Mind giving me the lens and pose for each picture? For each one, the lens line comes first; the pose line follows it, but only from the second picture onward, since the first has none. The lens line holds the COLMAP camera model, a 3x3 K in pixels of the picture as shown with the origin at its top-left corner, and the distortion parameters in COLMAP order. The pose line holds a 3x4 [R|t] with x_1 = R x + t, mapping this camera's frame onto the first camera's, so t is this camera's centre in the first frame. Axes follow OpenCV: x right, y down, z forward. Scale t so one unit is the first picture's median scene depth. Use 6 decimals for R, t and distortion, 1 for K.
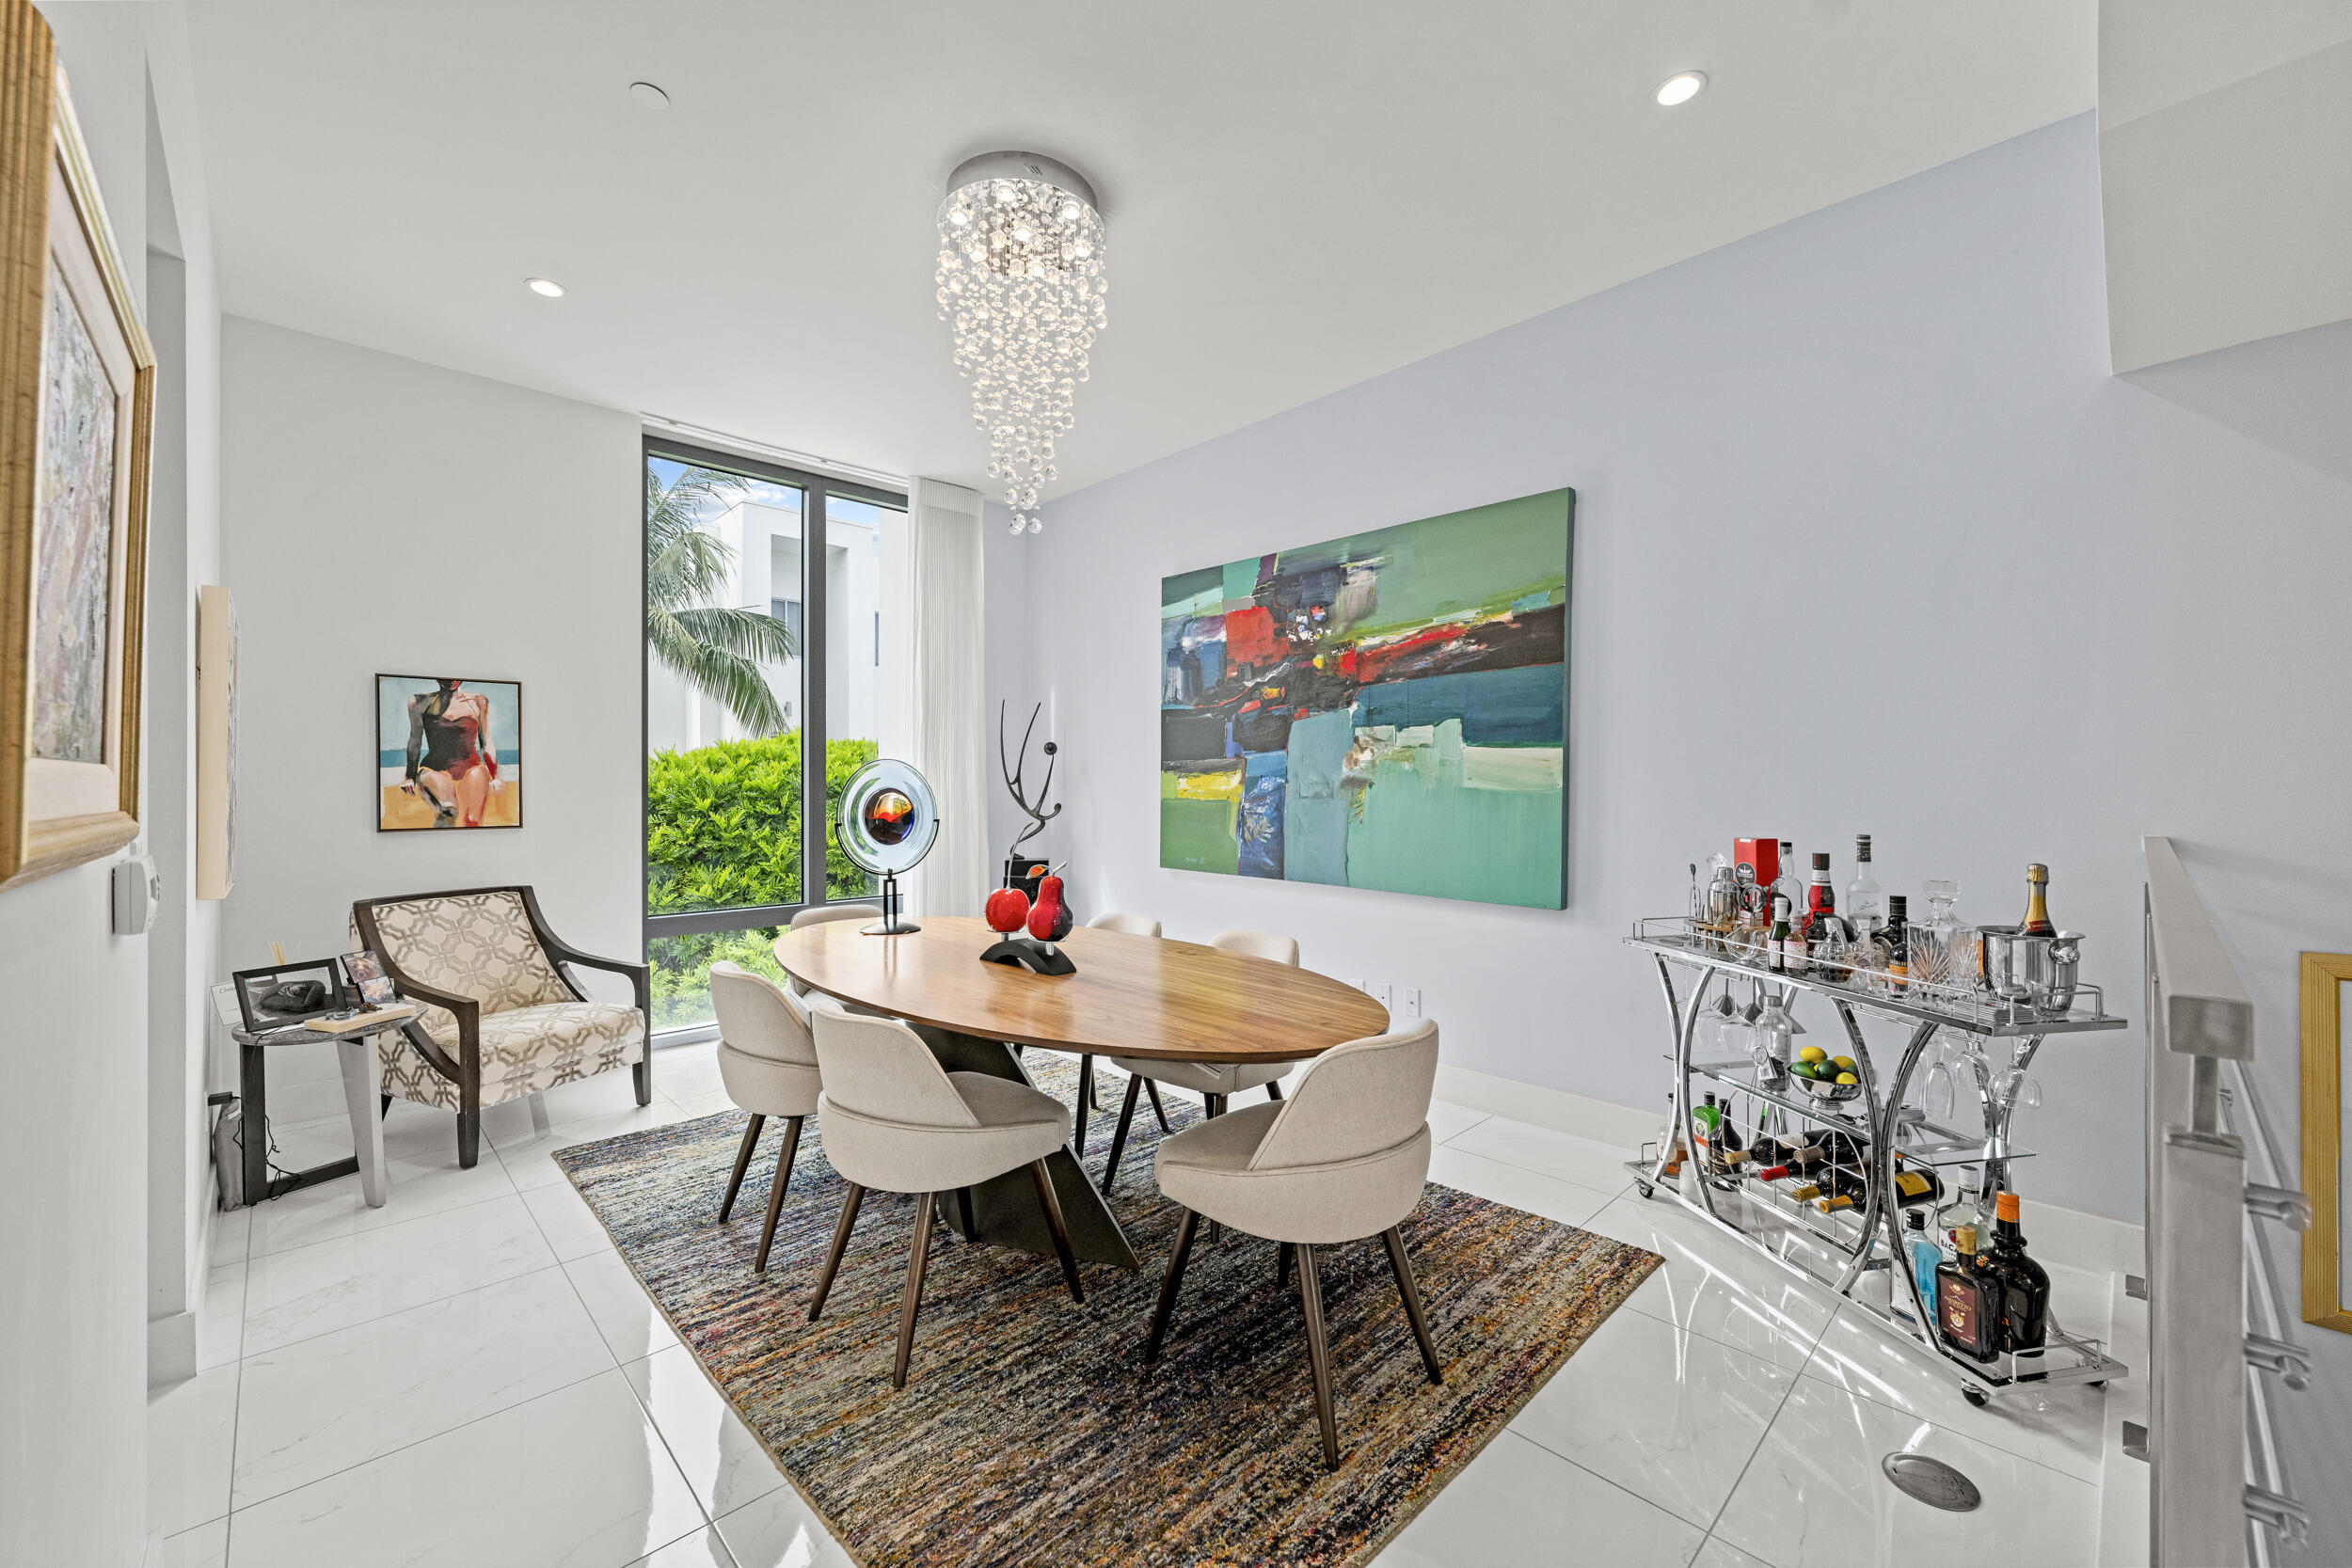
lens RADIAL K [[933.5, 0, 1152.7], [0, 933.5, 783.4], [0, 0, 1]] dist [-0.000469, 0.000328]
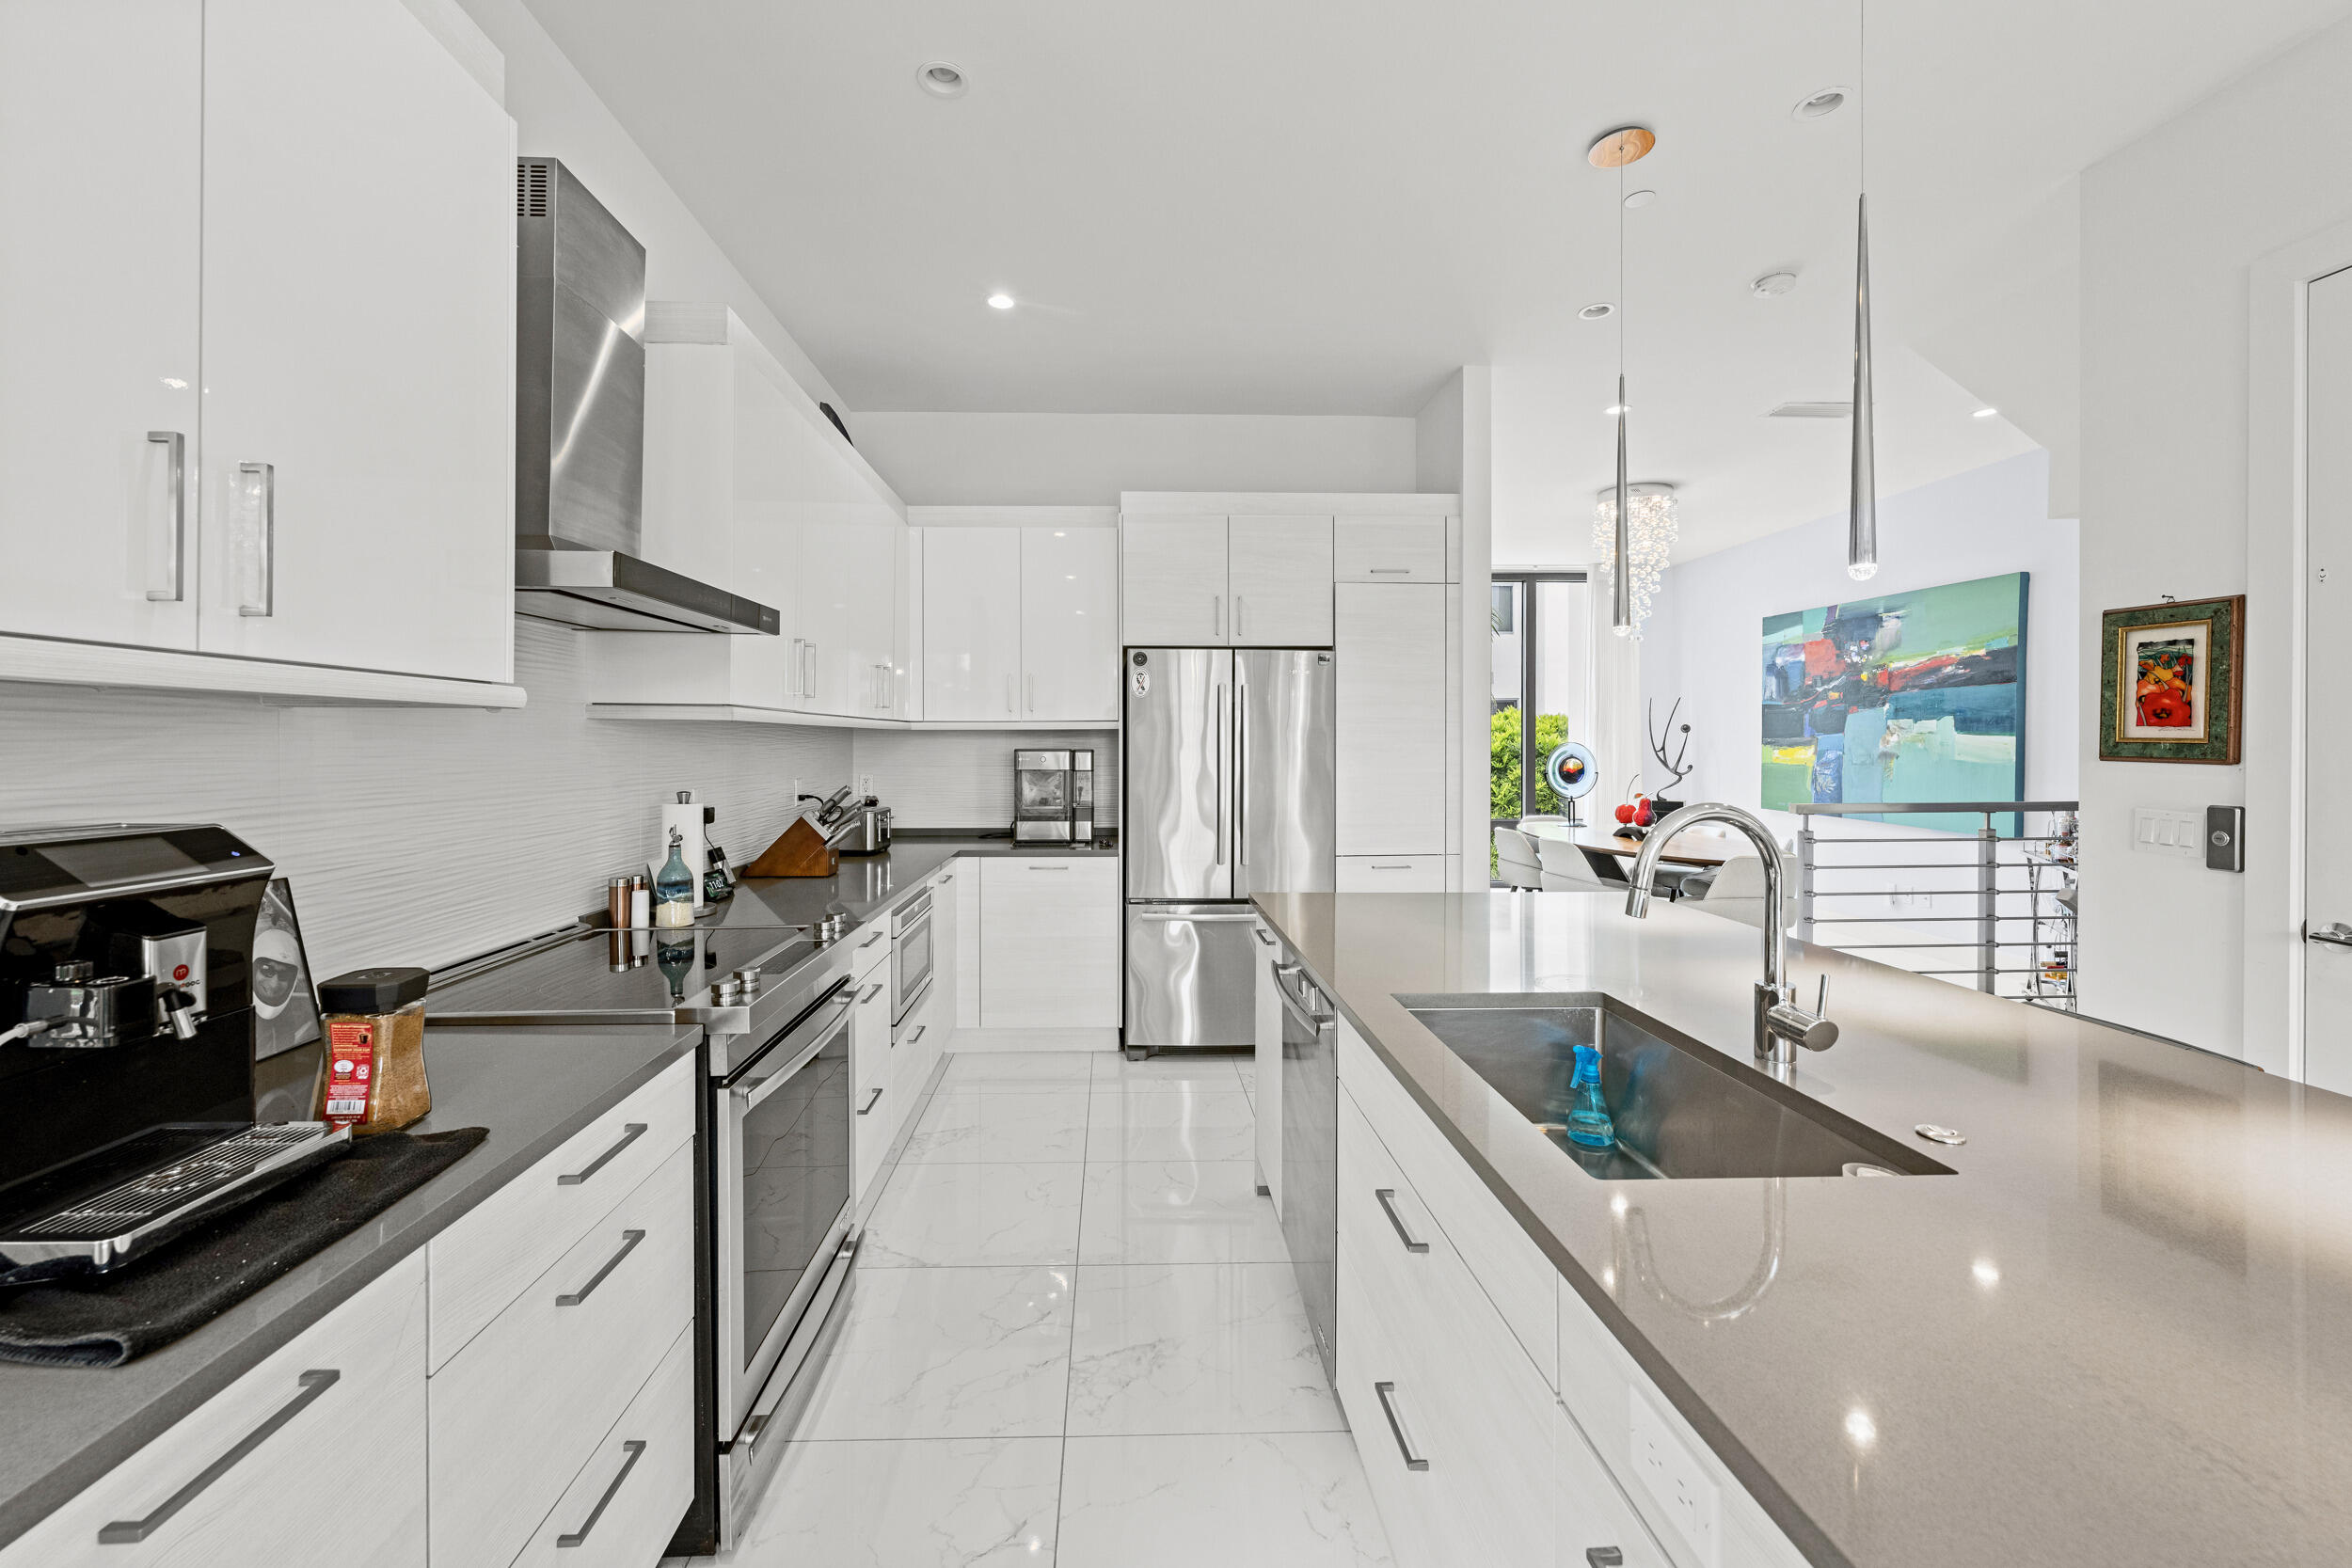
lens RADIAL K [[922.1, 0, 1170.1], [0, 922.1, 753.8], [0, 0, 1]] dist [-0.000506, -0.000052]
pose [[0.766424, 0.009065, -0.642271, 0.273430], [0.001959, 0.999863, 0.016450, -0.029338], [0.642332, -0.013866, 0.766301, -0.892825]]
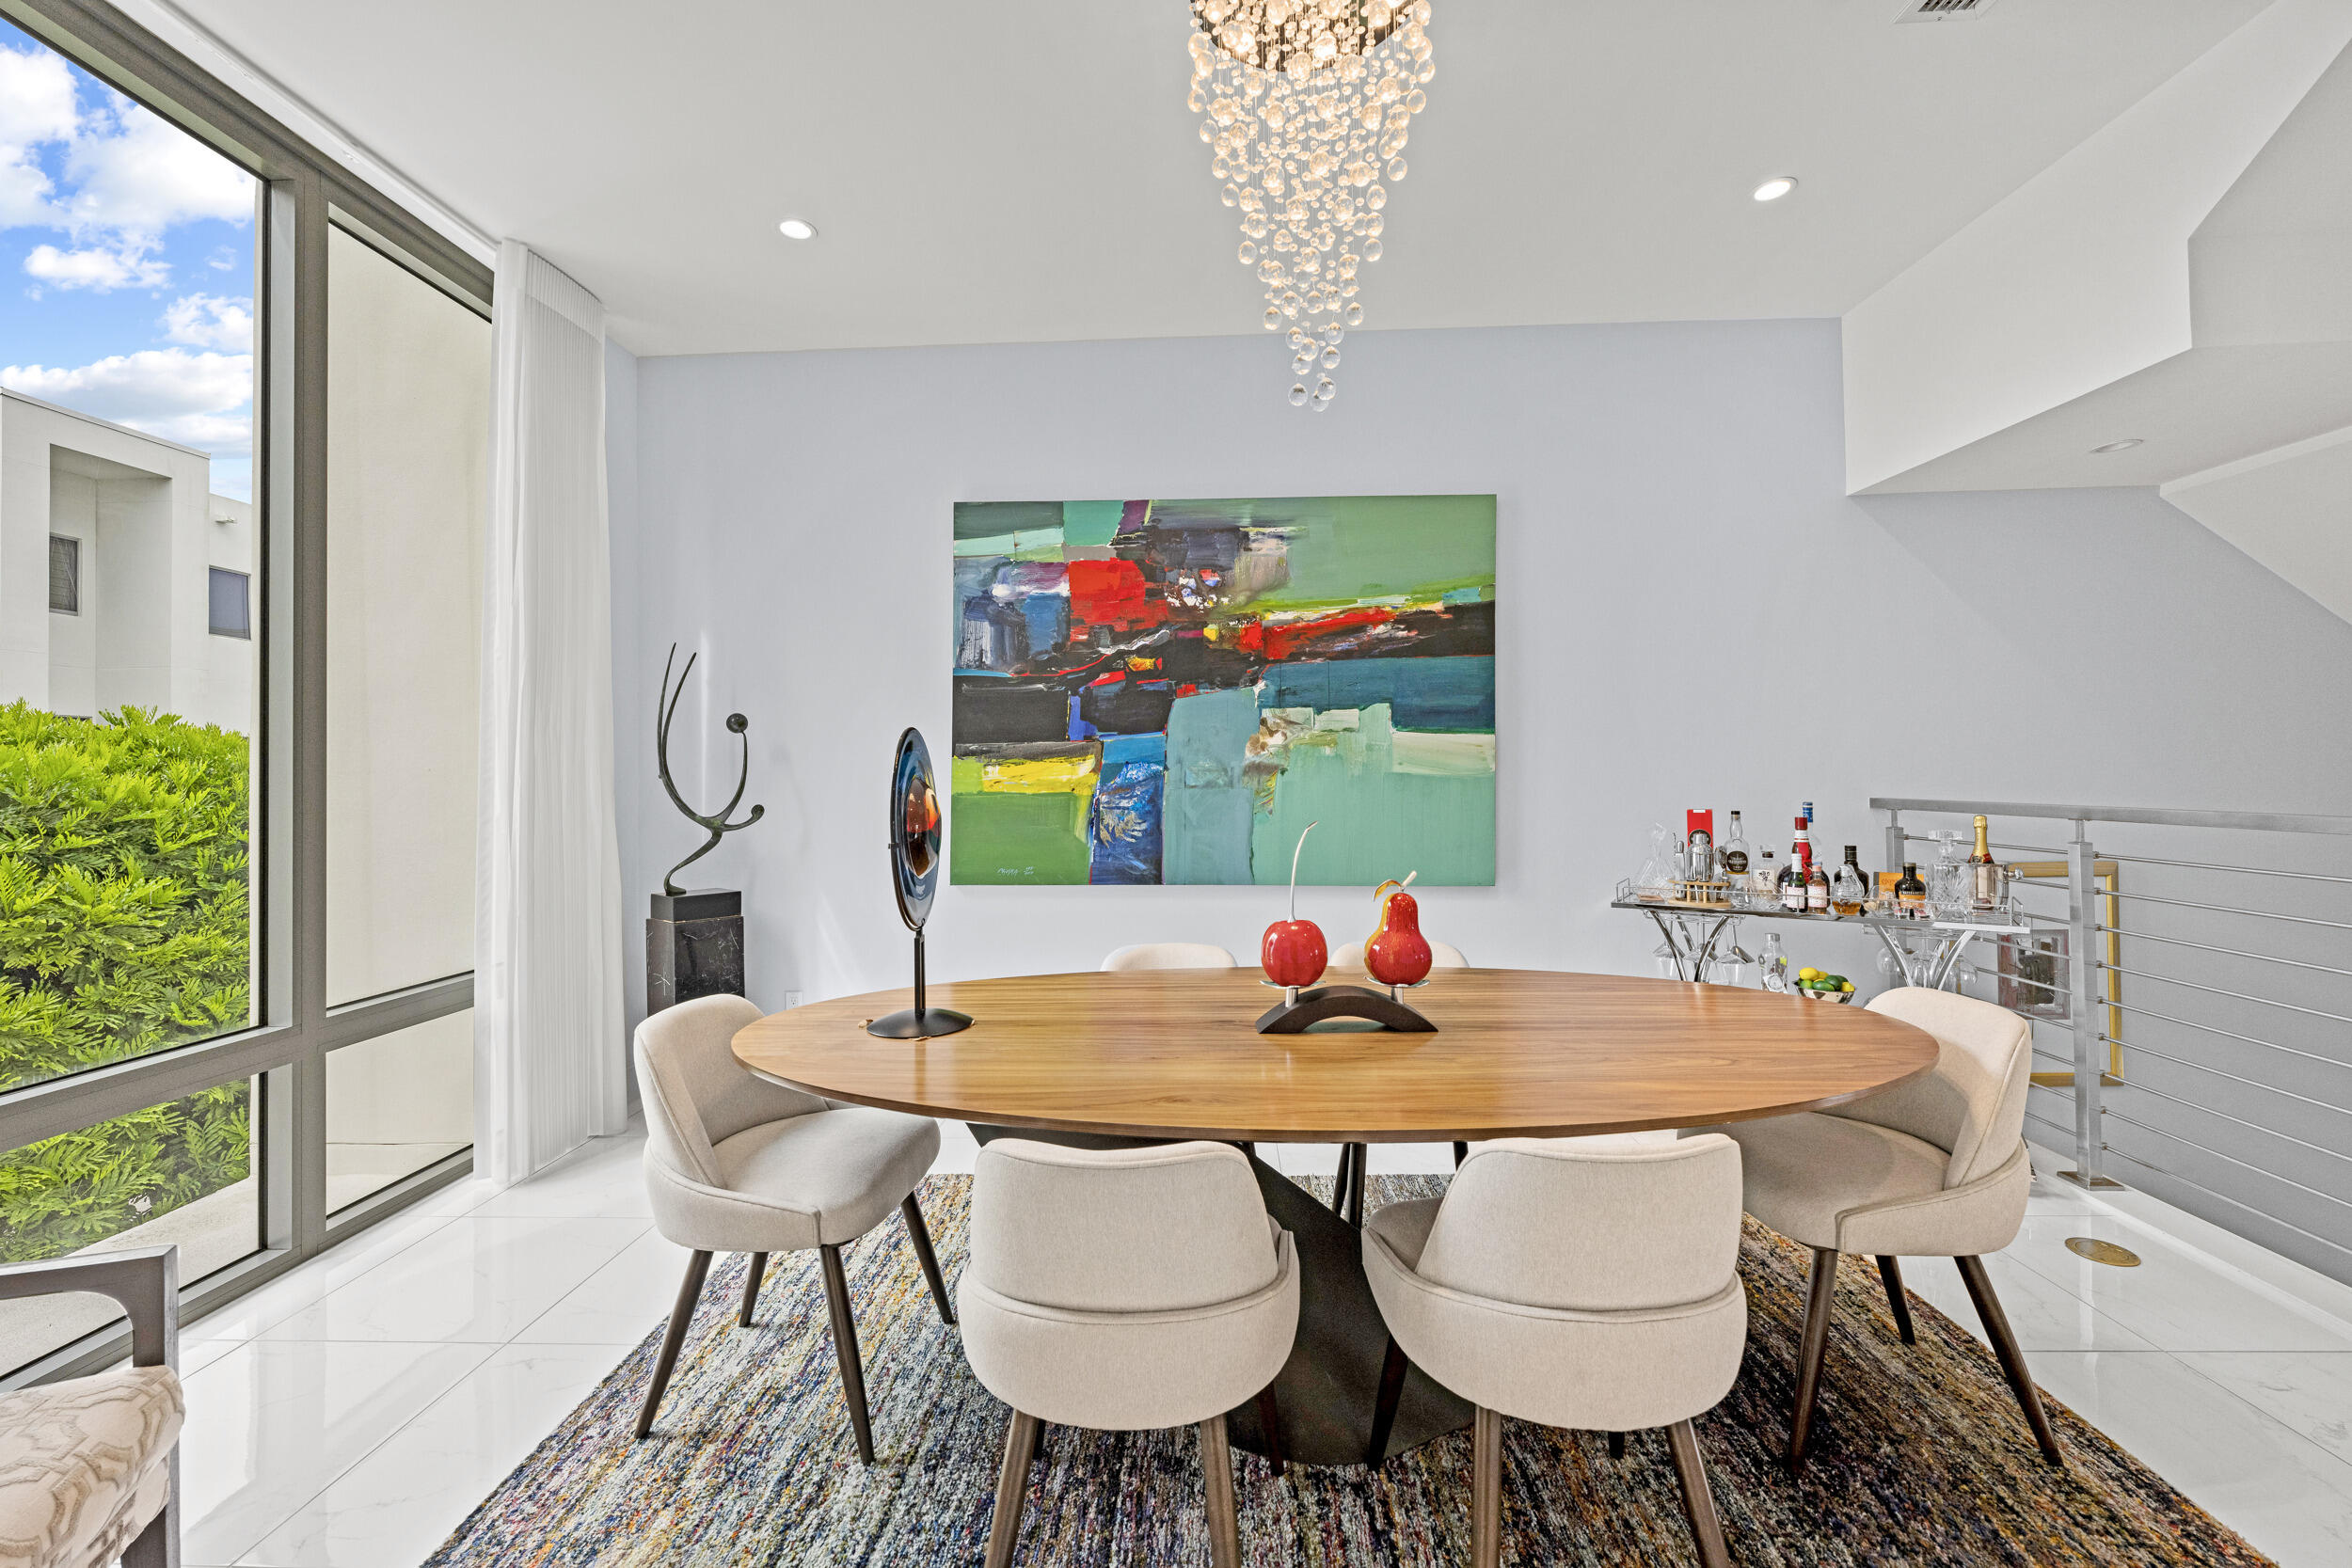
lens RADIAL K [[957.2, 0, 1179.7], [0, 957.2, 756.2], [0, 0, 1]] dist [0.000212, -0.000087]
pose [[0.708093, 0.004858, 0.706102, -0.473865], [0.011012, 0.999779, -0.017921, 0.002453], [-0.706033, 0.020465, 0.707883, 0.377109]]
